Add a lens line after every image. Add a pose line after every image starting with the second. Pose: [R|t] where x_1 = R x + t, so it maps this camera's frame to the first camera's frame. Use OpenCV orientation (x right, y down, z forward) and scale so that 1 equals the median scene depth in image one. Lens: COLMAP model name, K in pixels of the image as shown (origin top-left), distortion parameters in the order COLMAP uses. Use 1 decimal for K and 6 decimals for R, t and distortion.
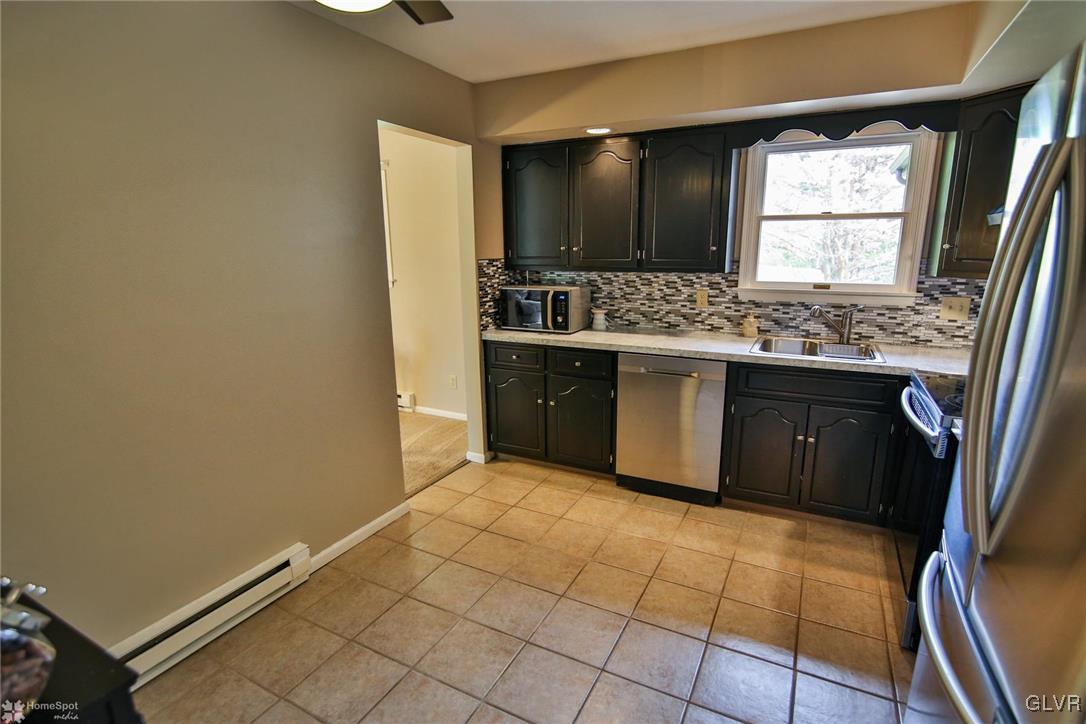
lens RADIAL K [[537.7, 0, 540.6], [0, 537.7, 365.5], [0, 0, 1]] dist [-0.002059, -0.000377]
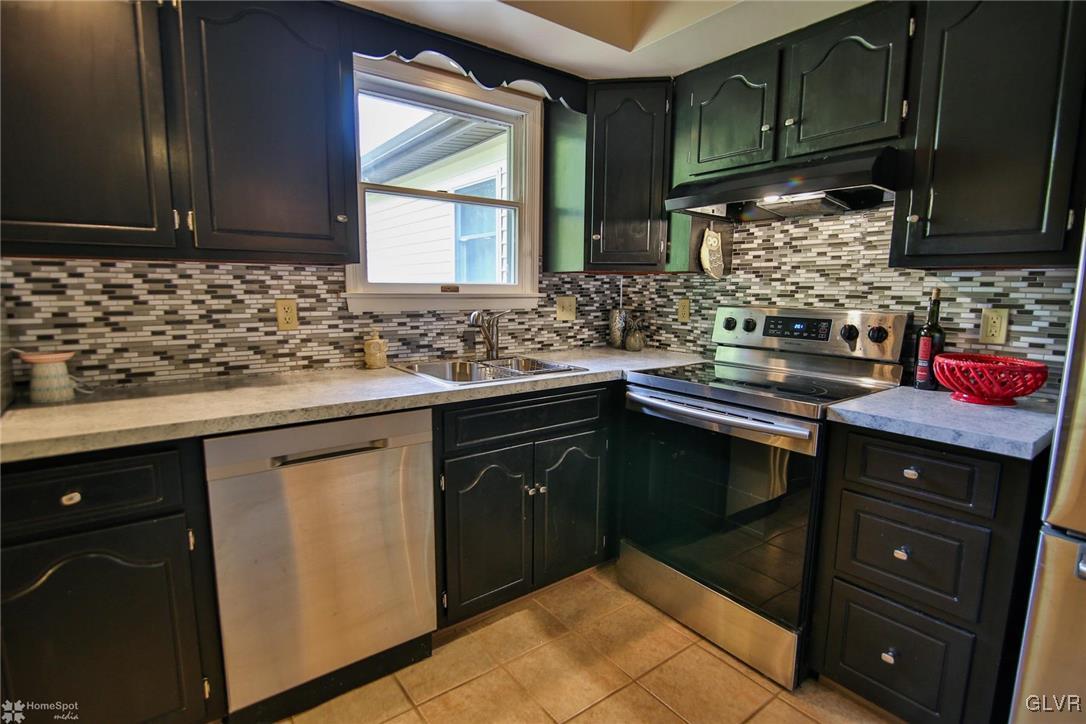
lens RADIAL K [[532.2, 0, 543.6], [0, 532.2, 365.2], [0, 0, 1]] dist [-0.016635, 0.000342]
pose [[0.427598, -0.117920, 0.896245, -0.101914], [0.185387, 0.981821, 0.040731, -0.047229], [-0.884755, 0.148736, 0.441686, 0.561776]]
